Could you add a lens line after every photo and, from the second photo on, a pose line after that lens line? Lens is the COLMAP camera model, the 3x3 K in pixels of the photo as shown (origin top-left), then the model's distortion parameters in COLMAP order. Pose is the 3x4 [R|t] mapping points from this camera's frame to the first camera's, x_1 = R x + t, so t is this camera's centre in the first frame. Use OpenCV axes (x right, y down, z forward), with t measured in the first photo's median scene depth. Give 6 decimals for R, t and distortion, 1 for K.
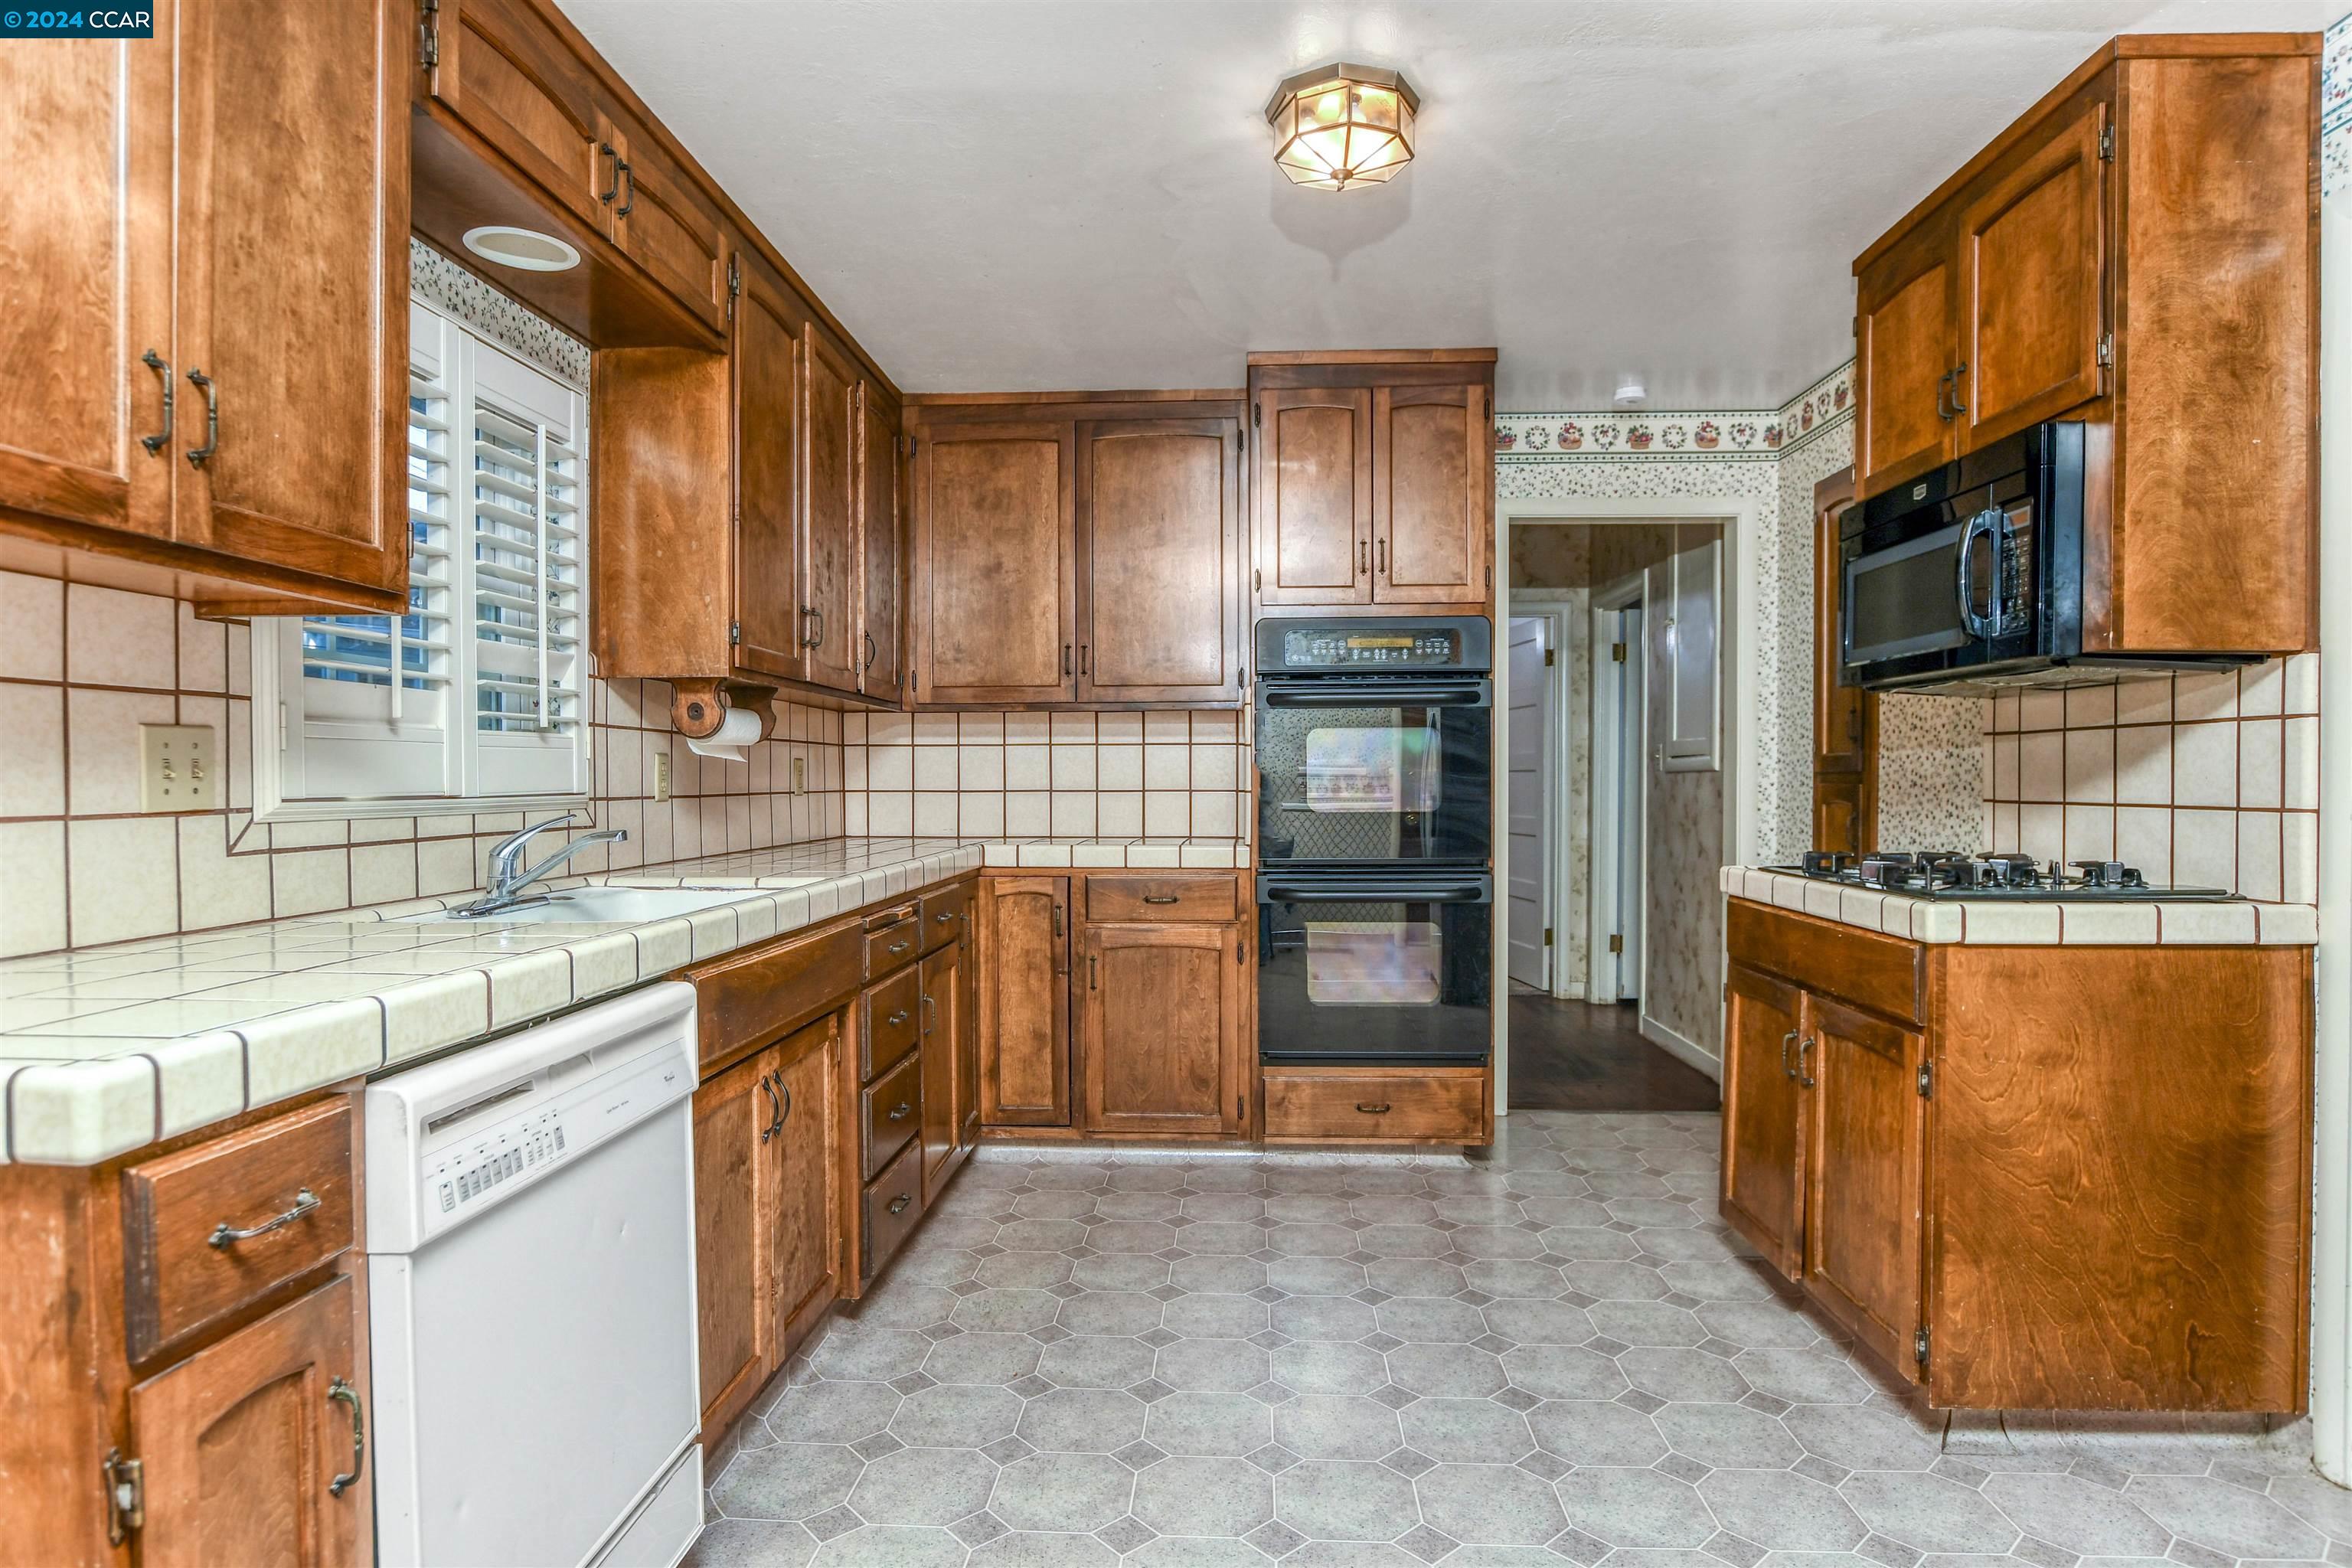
lens RADIAL K [[1262.8, 0, 1188.7], [0, 1262.8, 789.5], [0, 0, 1]] dist [-0.026738, 0.006261]
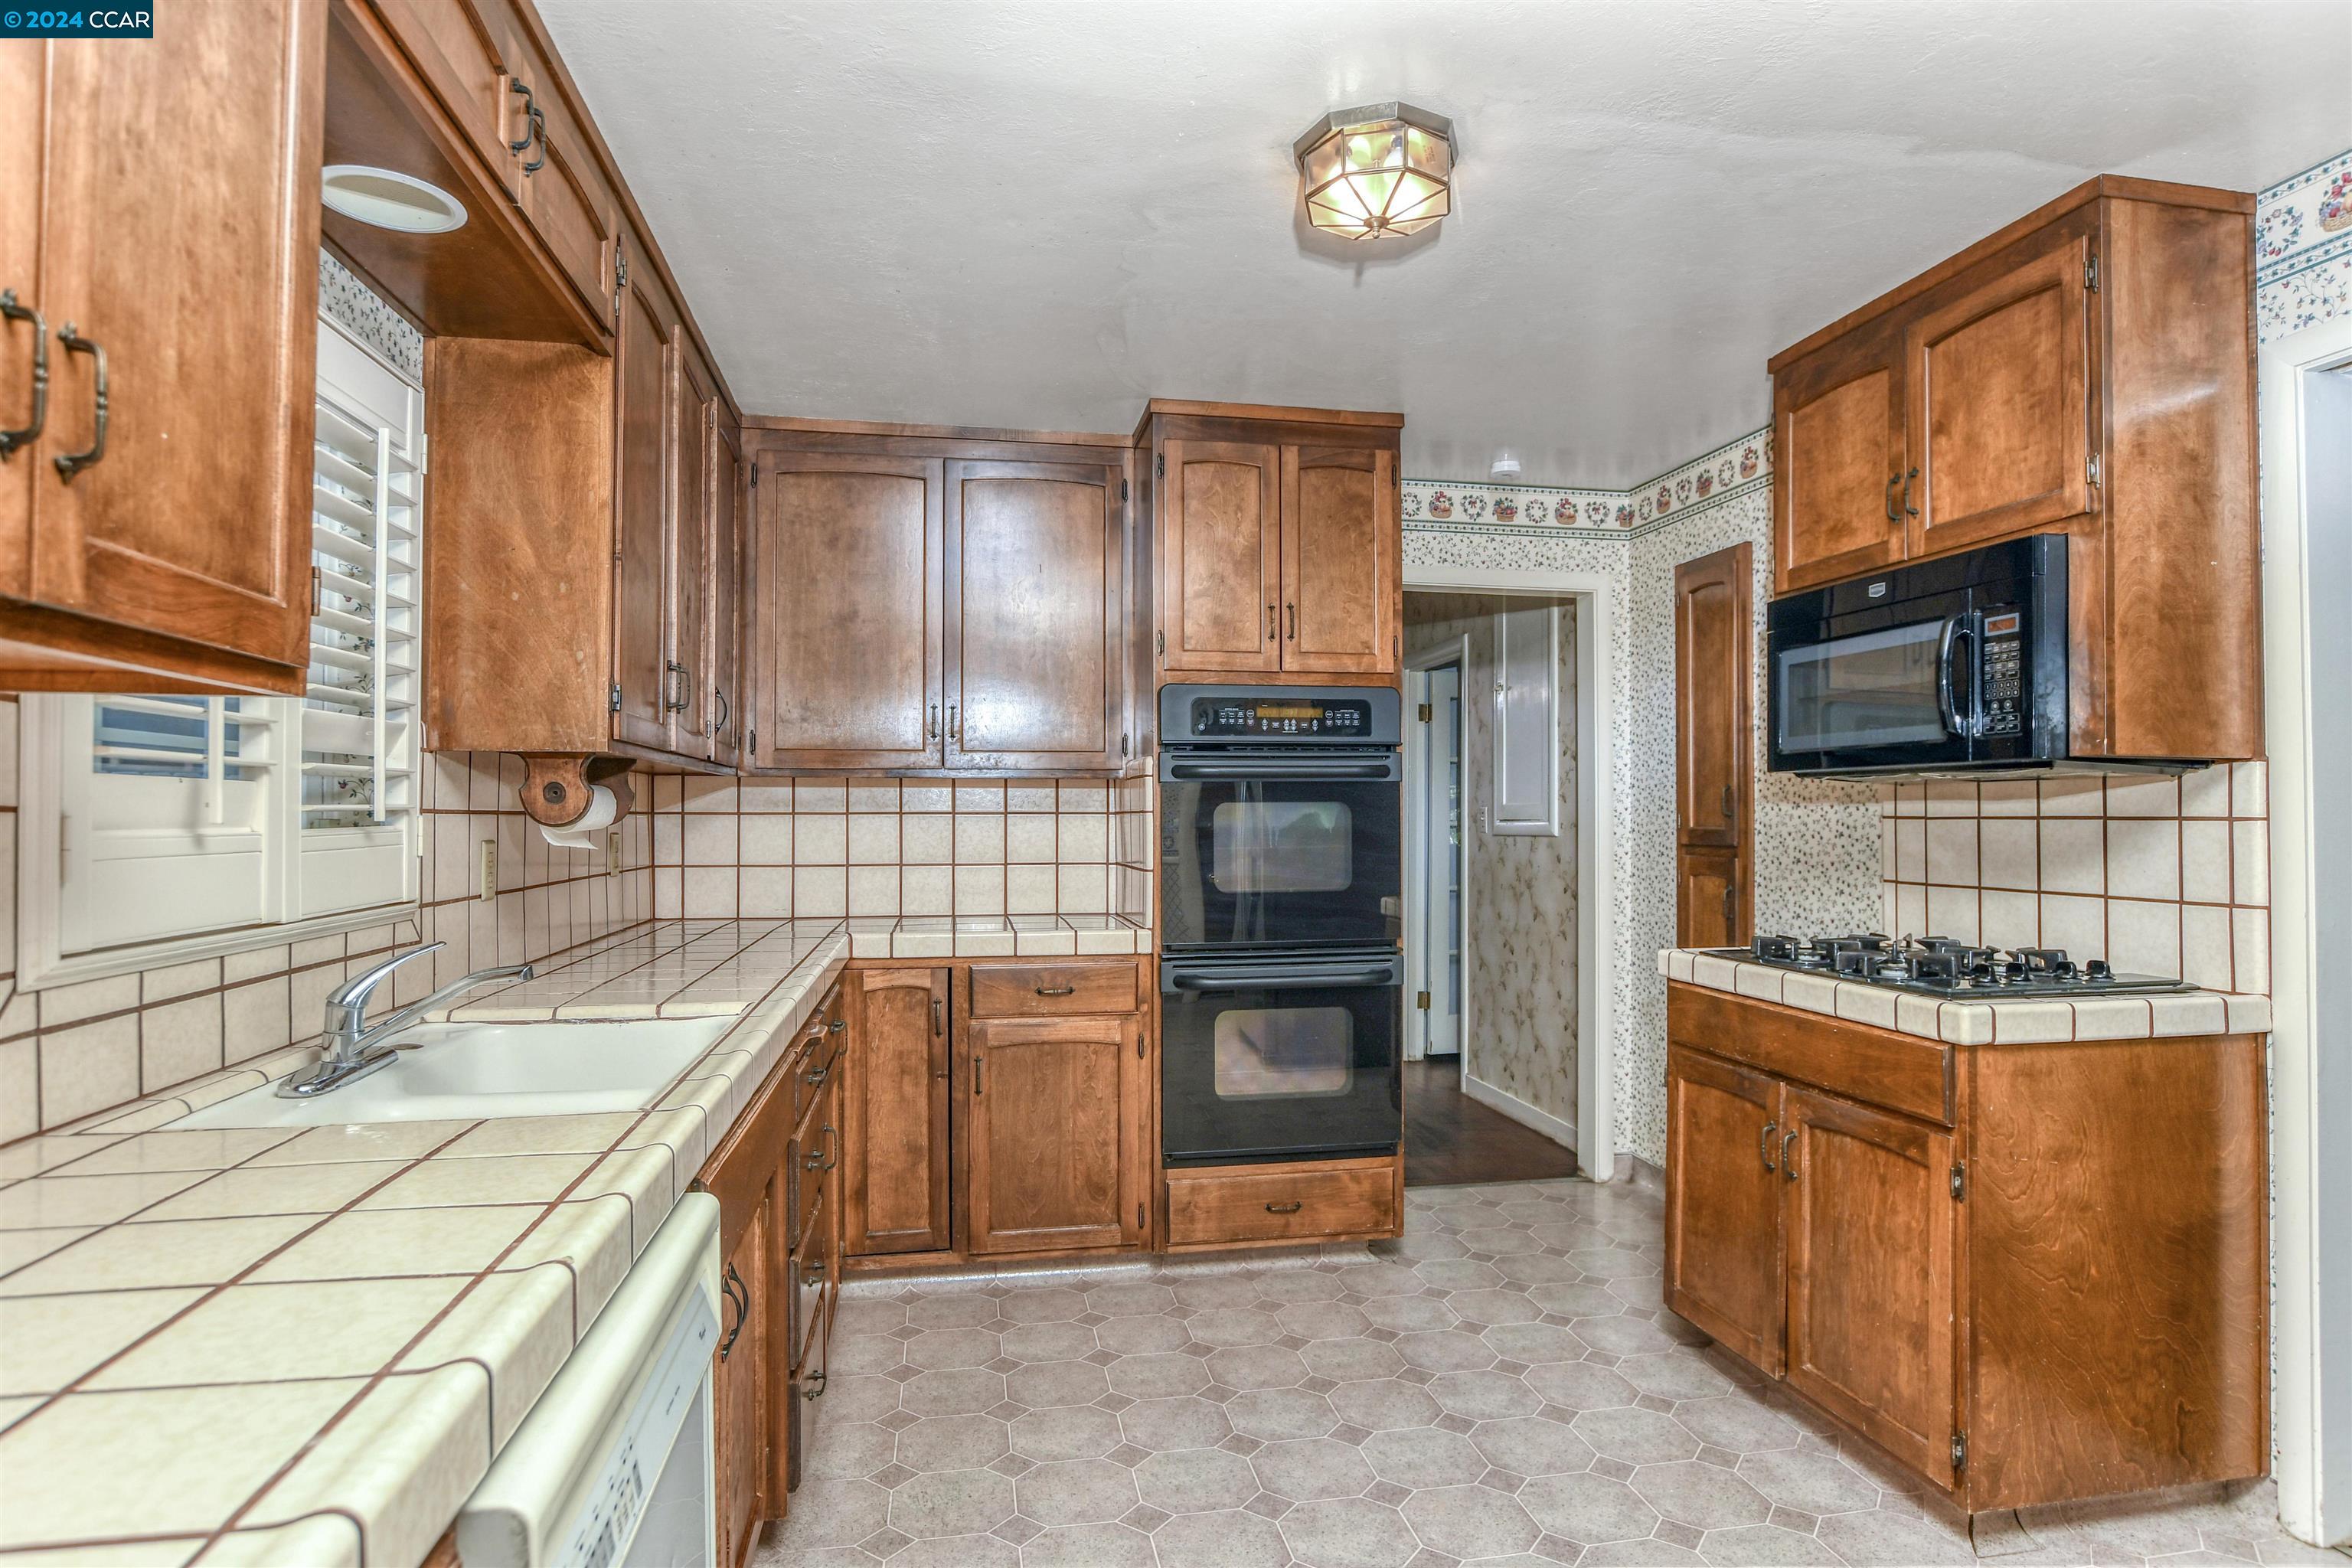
lens RADIAL K [[1262.8, 0, 1193.5], [0, 1262.8, 789.4], [0, 0, 1]] dist [-0.026738, 0.006261]
pose [[0.971955, 0.005917, 0.235093, -0.197477], [0.000971, 0.999574, -0.029174, -0.043259], [-0.235166, 0.028584, 0.971535, 0.133819]]
